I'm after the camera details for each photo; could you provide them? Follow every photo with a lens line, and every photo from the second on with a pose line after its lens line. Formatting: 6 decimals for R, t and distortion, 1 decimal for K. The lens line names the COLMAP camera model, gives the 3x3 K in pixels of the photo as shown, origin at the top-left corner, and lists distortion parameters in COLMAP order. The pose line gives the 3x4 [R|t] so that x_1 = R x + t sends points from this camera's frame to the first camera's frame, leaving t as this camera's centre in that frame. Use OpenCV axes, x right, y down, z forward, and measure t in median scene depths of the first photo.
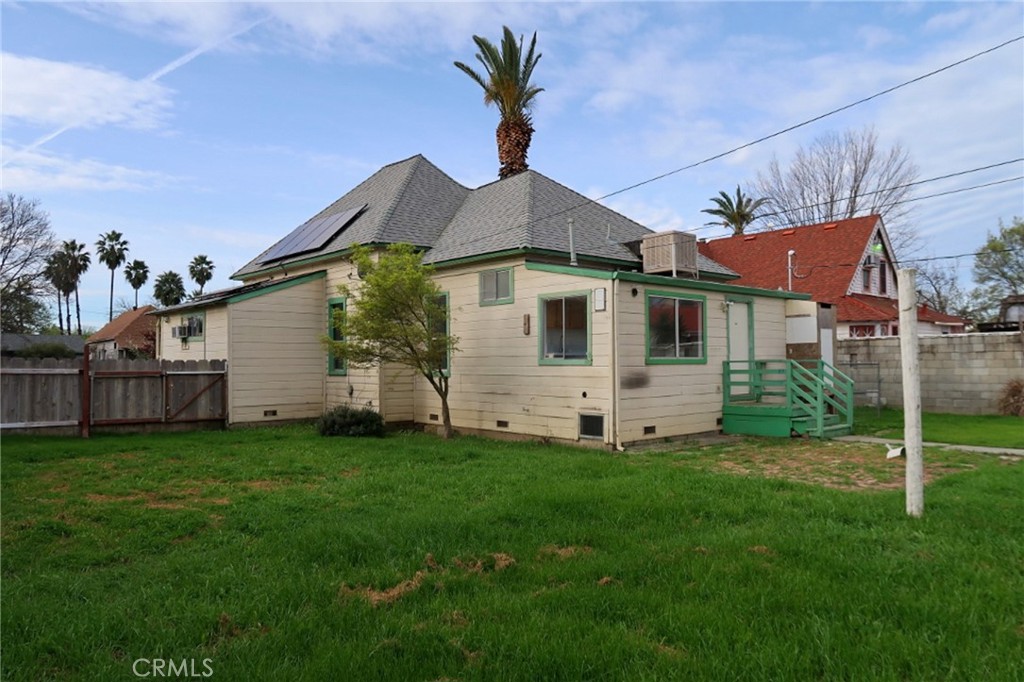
lens RADIAL K [[698.6, 0, 510.6], [0, 698.6, 355.8], [0, 0, 1]] dist [0.008098, 0.000349]
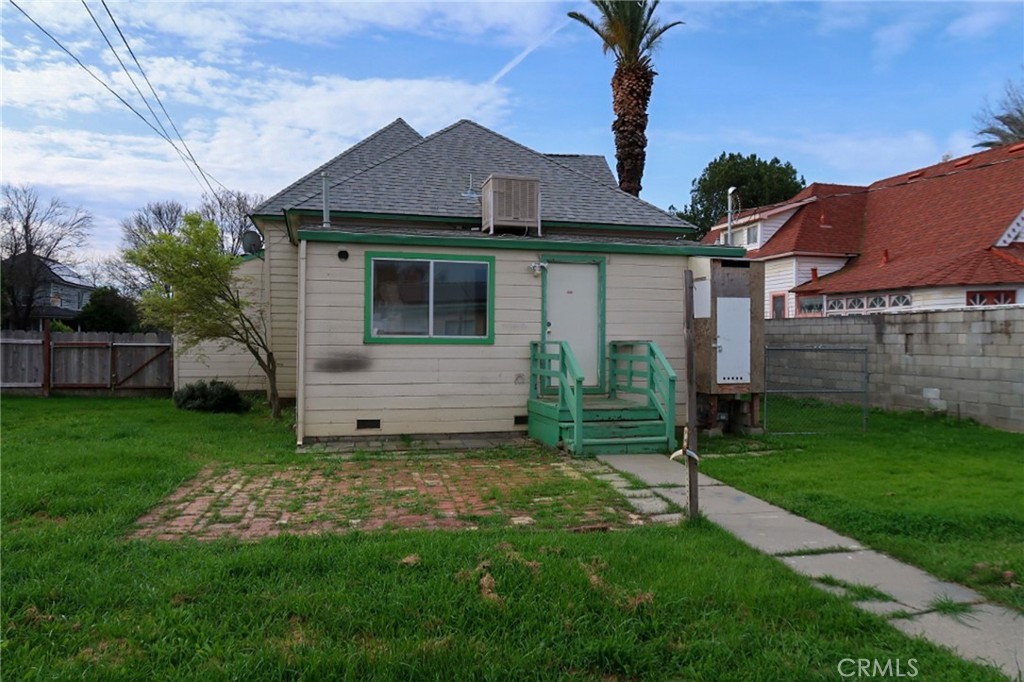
lens RADIAL K [[701.7, 0, 512.0], [0, 701.7, 341.0], [0, 0, 1]] dist [0.002115, 0.000112]
pose [[0.886863, 0.014711, -0.461798, 0.602572], [-0.007930, 0.999830, 0.016621, -0.004997], [0.461964, -0.011079, 0.886829, 0.295542]]
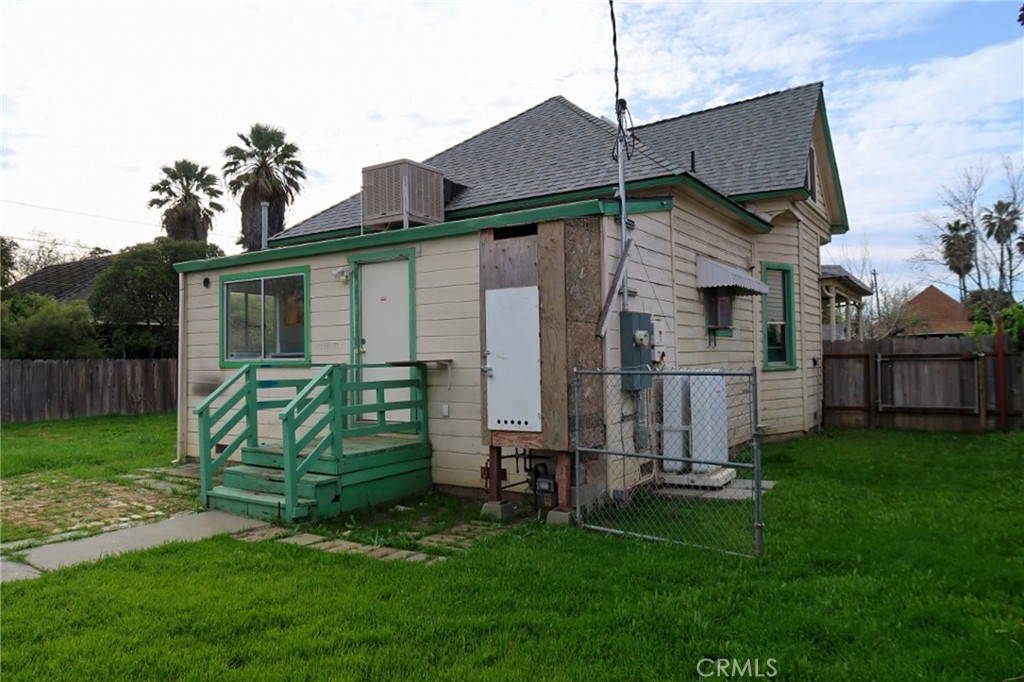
lens RADIAL K [[694.9, 0, 510.8], [0, 694.9, 317.8], [0, 0, 1]] dist [-0.005988, -0.001525]
pose [[0.260217, -0.050879, -0.964209, 0.886326], [0.024533, 0.998637, -0.046075, -0.000779], [0.965239, -0.011665, 0.261110, 0.931713]]
